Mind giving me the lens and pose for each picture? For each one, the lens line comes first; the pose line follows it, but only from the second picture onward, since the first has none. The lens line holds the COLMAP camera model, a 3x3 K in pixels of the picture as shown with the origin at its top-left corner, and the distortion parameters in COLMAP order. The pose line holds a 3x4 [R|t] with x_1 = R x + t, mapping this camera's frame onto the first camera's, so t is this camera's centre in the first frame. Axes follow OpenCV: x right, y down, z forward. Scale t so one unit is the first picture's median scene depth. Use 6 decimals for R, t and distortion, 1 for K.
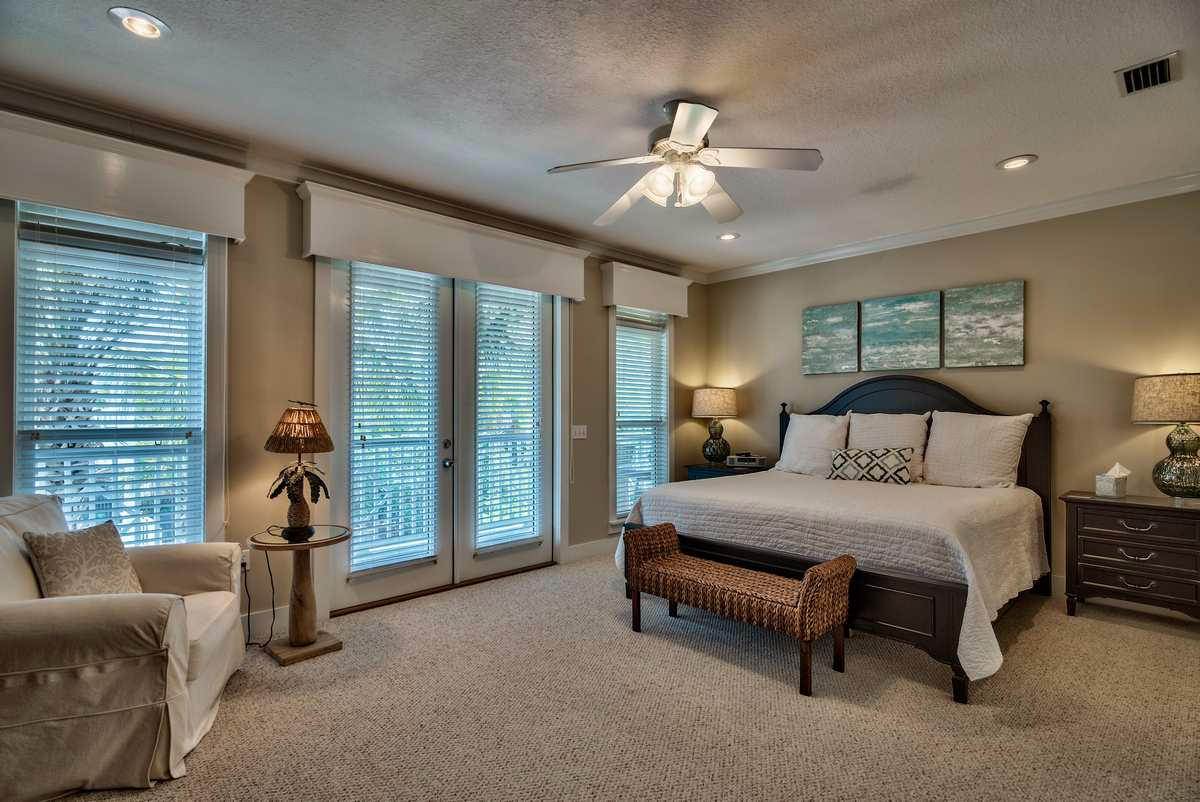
lens RADIAL K [[594.3, 0, 596.0], [0, 594.3, 406.6], [0, 0, 1]] dist [-0.001096, -0.002535]
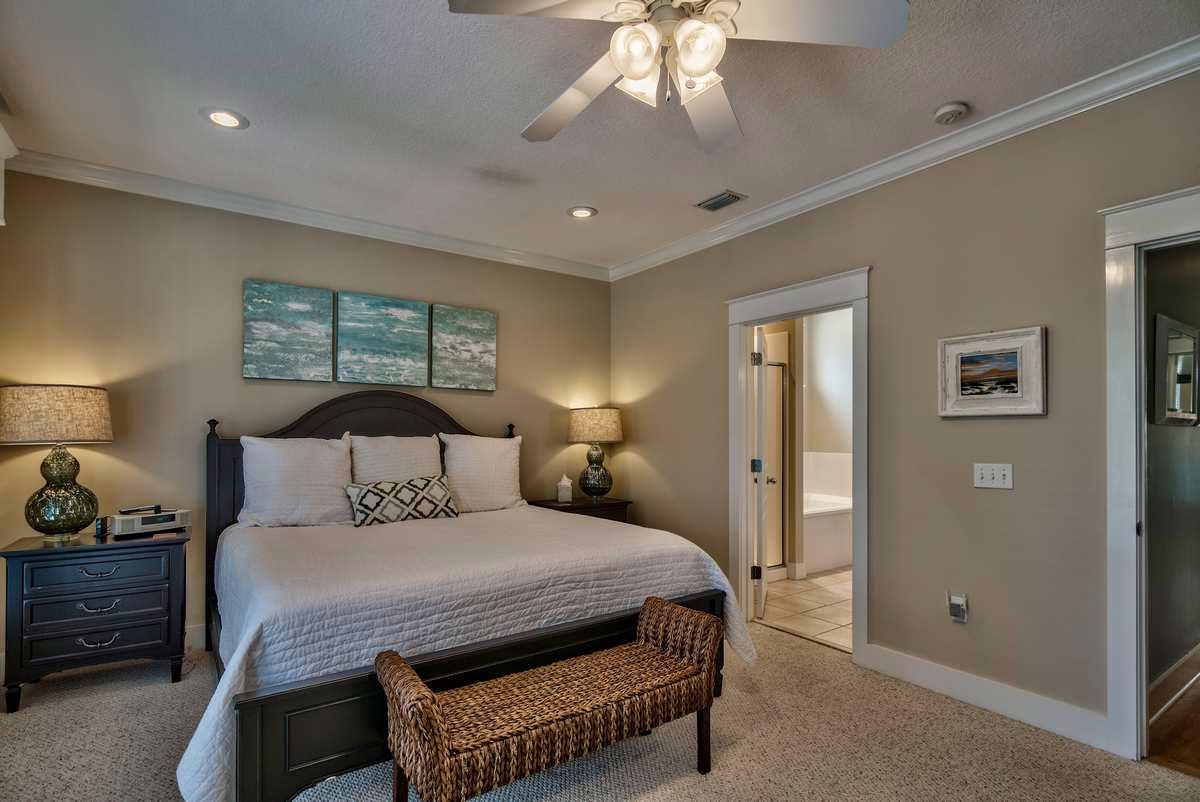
lens RADIAL K [[594.3, 0, 585.2], [0, 594.3, 431.9], [0, 0, 1]] dist [-0.001096, -0.002535]
pose [[0.139055, 0.003428, 0.990279, -0.298907], [-0.011737, 0.999929, -0.001813, 0.003771], [-0.990215, -0.011370, 0.139086, 0.623064]]
